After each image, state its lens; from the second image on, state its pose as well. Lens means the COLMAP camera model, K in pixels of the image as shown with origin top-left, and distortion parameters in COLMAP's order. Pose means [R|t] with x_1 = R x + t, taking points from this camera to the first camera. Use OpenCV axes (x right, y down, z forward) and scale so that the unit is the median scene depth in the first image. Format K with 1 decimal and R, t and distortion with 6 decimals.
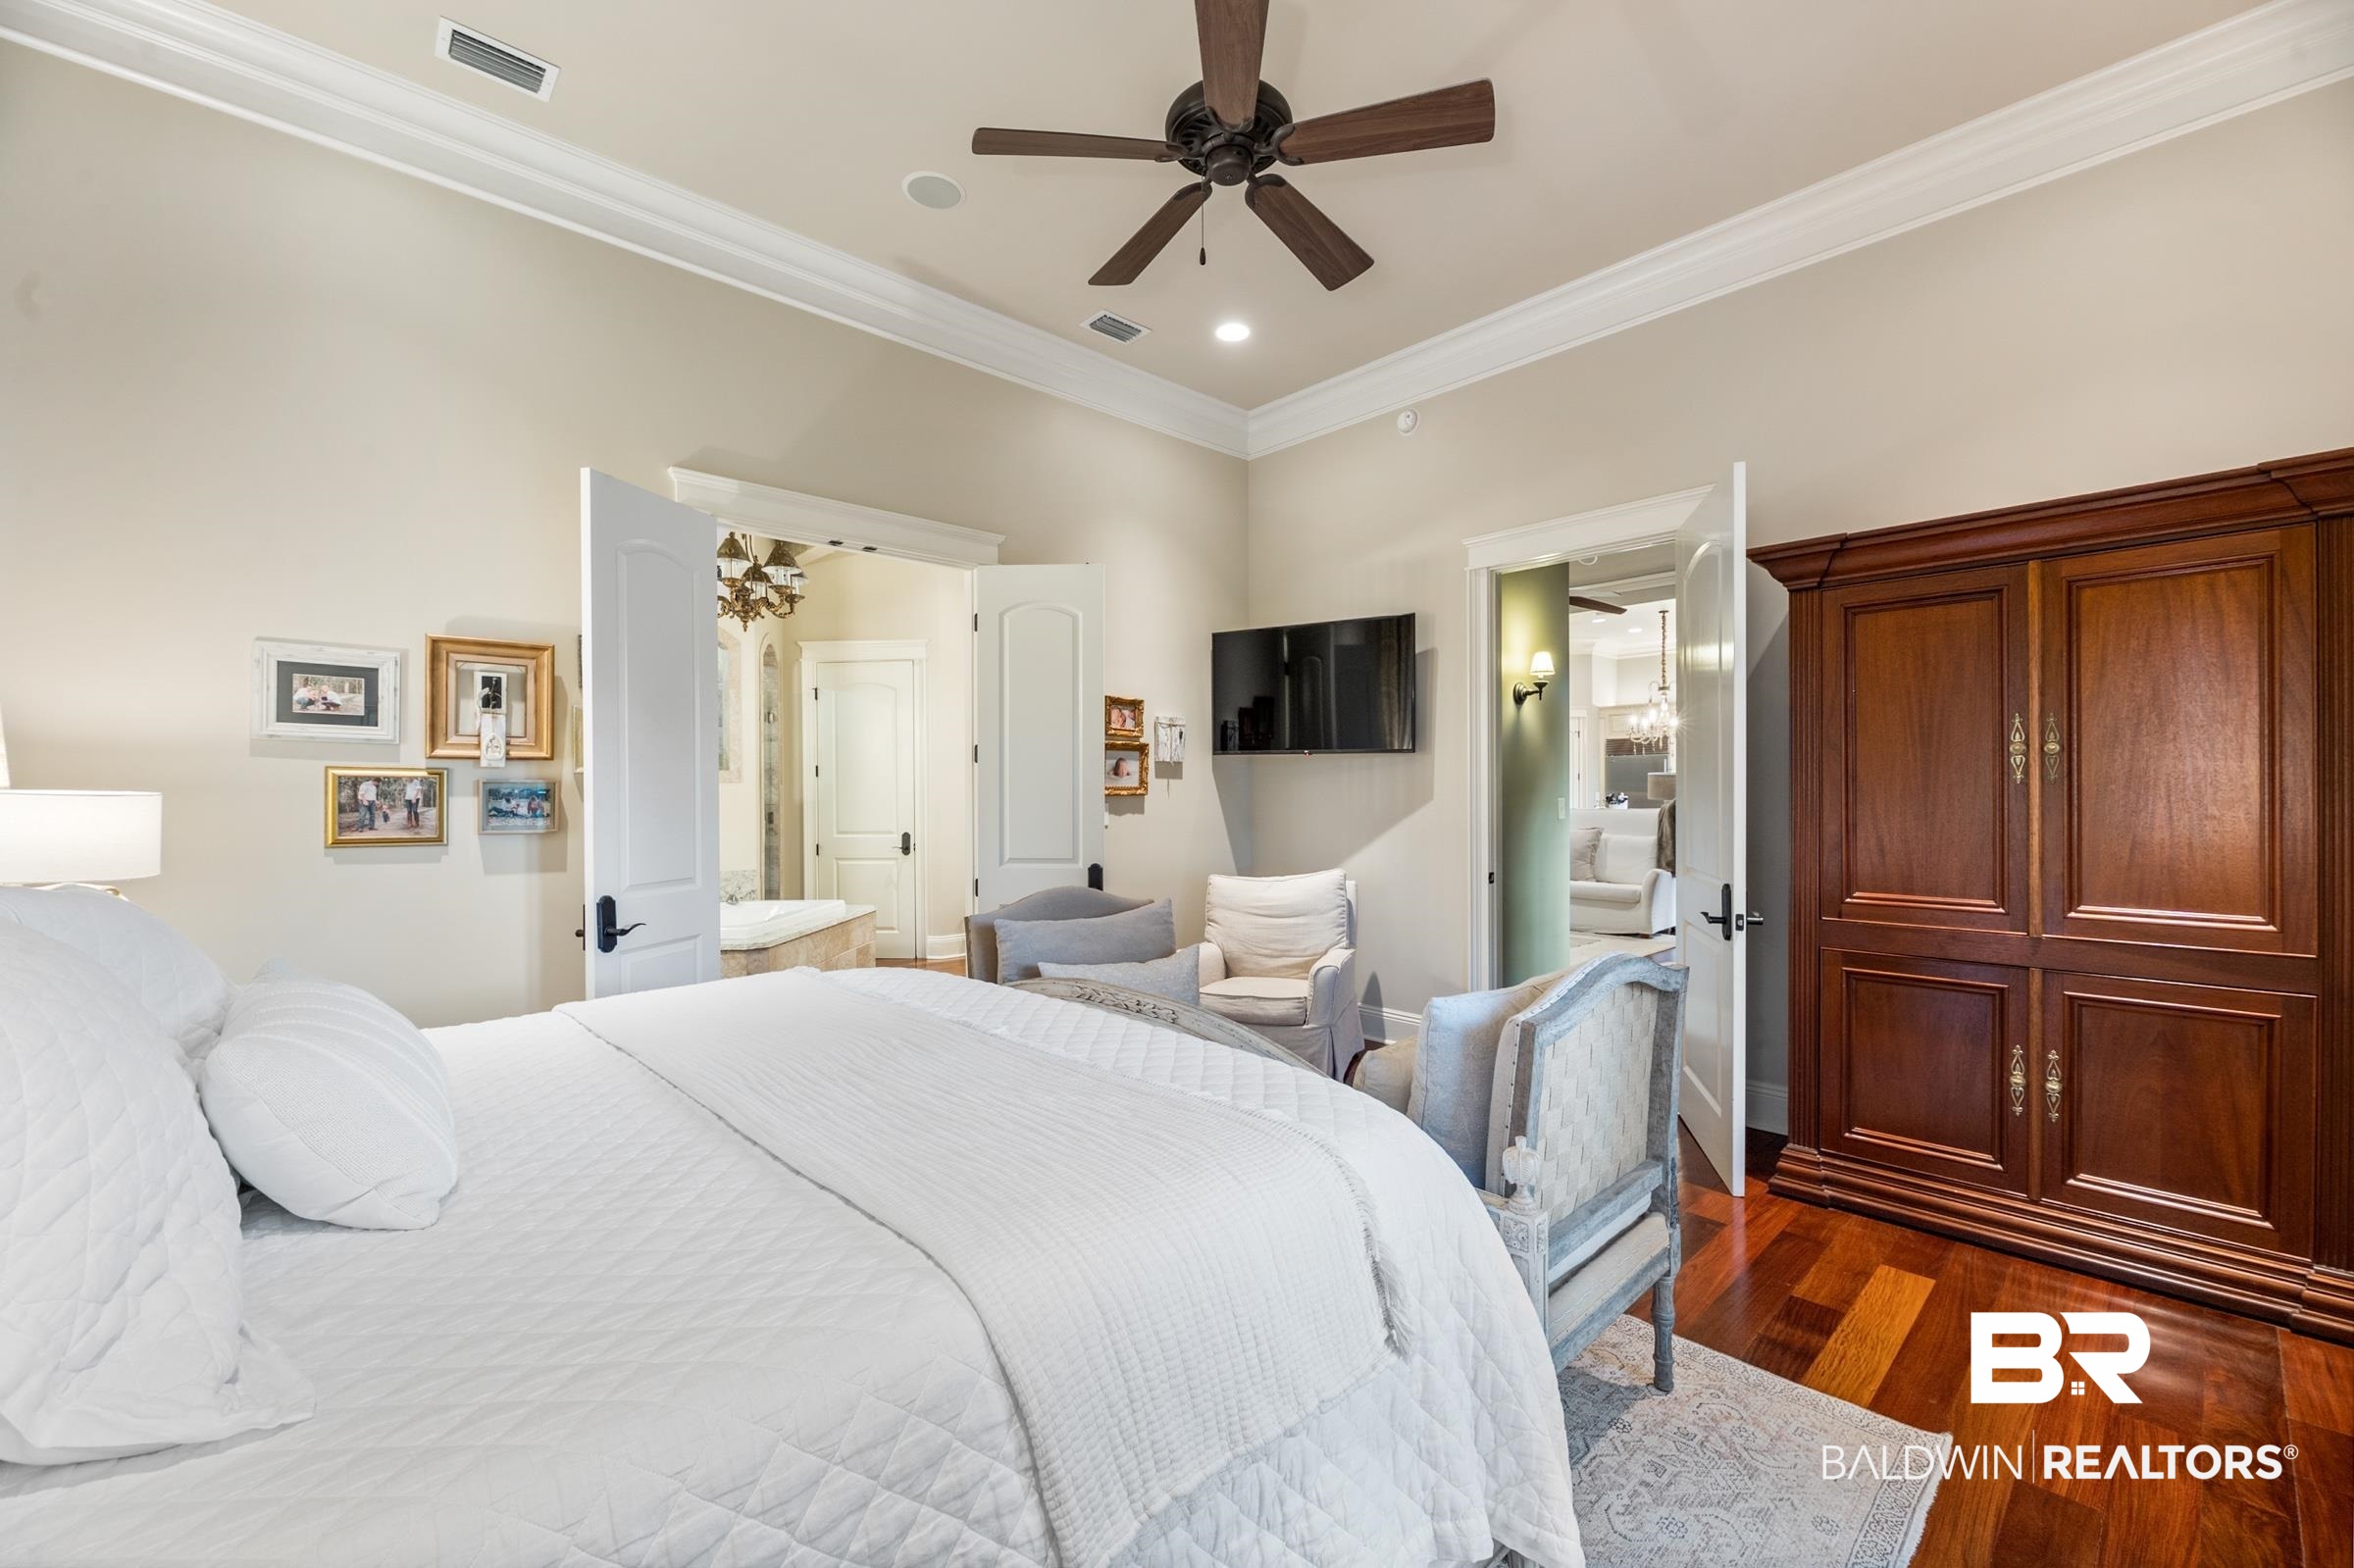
lens RADIAL K [[954.7, 0, 1177.0], [0, 954.7, 784.0], [0, 0, 1]] dist [0.000073, 0.000037]
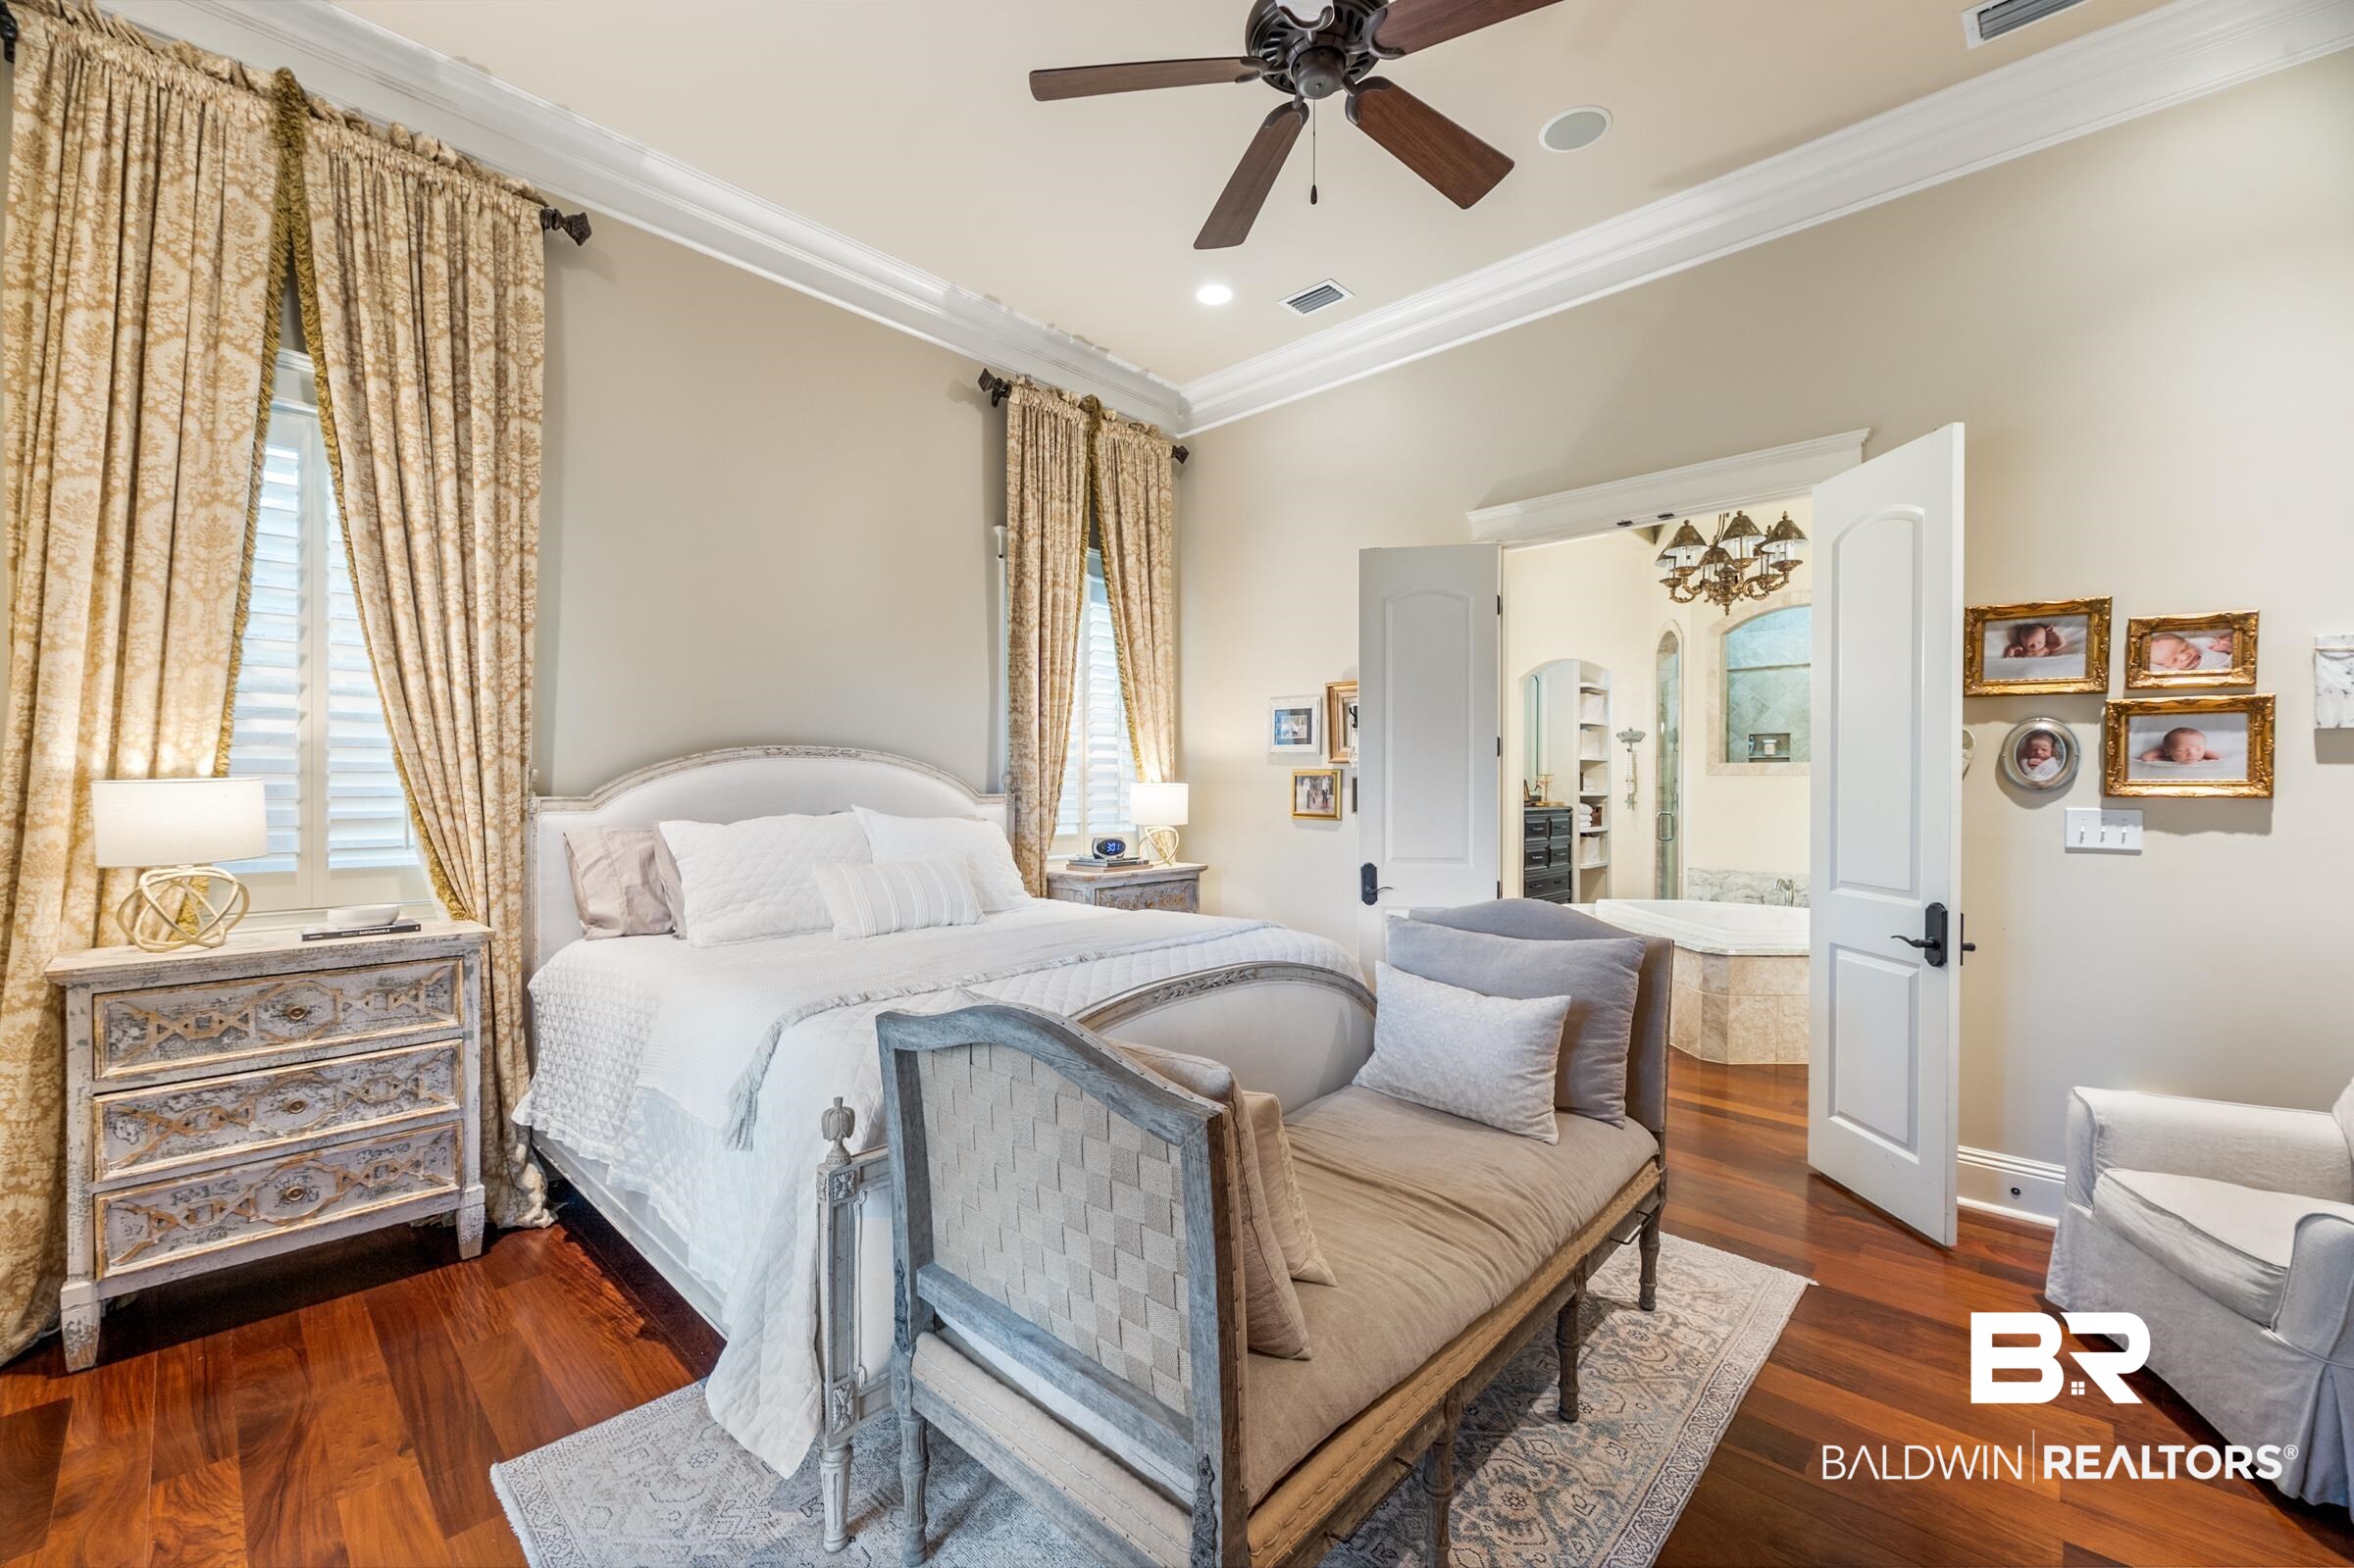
lens RADIAL K [[954.7, 0, 1177.0], [0, 954.7, 784.0], [0, 0, 1]] dist [0.000073, 0.000037]
pose [[0.059371, 0.002919, -0.998232, 0.741929], [0.003795, 0.999988, 0.003150, 0.001118], [0.998229, -0.003976, 0.059359, 0.656804]]
